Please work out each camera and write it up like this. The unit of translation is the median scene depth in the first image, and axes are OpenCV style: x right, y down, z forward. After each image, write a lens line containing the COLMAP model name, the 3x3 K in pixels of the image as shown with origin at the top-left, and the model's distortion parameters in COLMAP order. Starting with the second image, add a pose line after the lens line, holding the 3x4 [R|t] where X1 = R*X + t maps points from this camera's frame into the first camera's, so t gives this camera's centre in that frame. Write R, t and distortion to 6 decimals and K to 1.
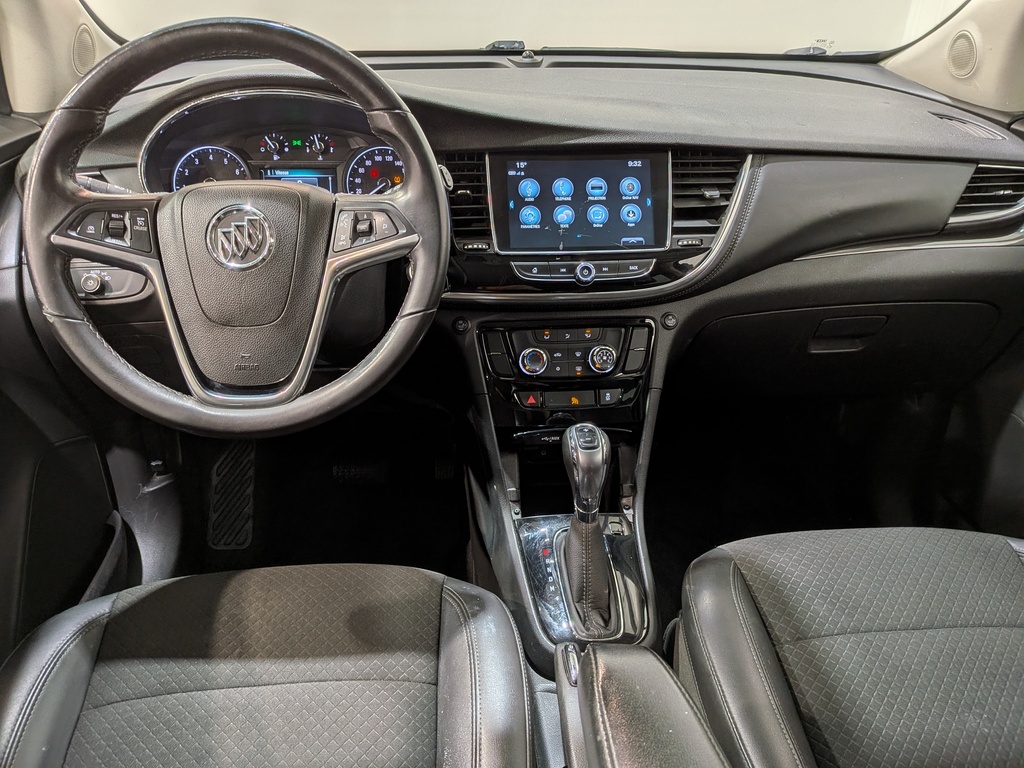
lens RADIAL K [[742.0, 0, 502.9], [0, 742.0, 375.4], [0, 0, 1]] dist [0.066615, -0.108308]
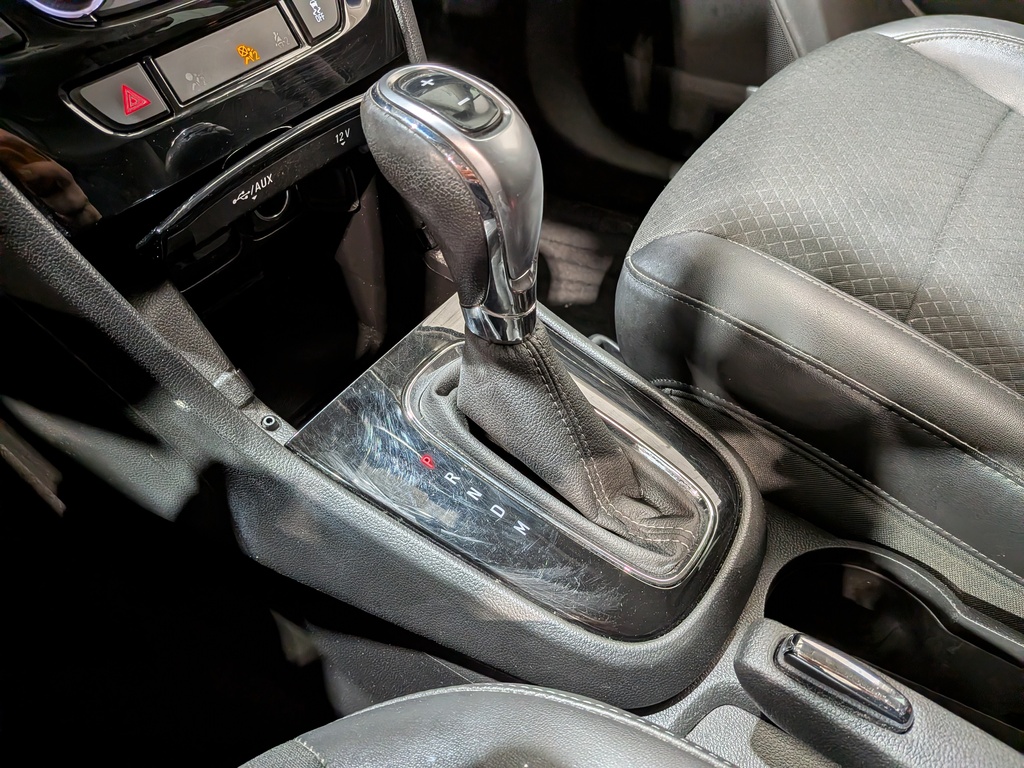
lens RADIAL K [[742.0, 0, 517.4], [0, 742.0, 365.7], [0, 0, 1]] dist [0.066615, -0.108308]
pose [[0.637791, -0.563120, 0.525469, -0.081916], [0.347559, 0.819252, 0.456102, 0.038115], [-0.687332, -0.108266, 0.718230, 0.671228]]
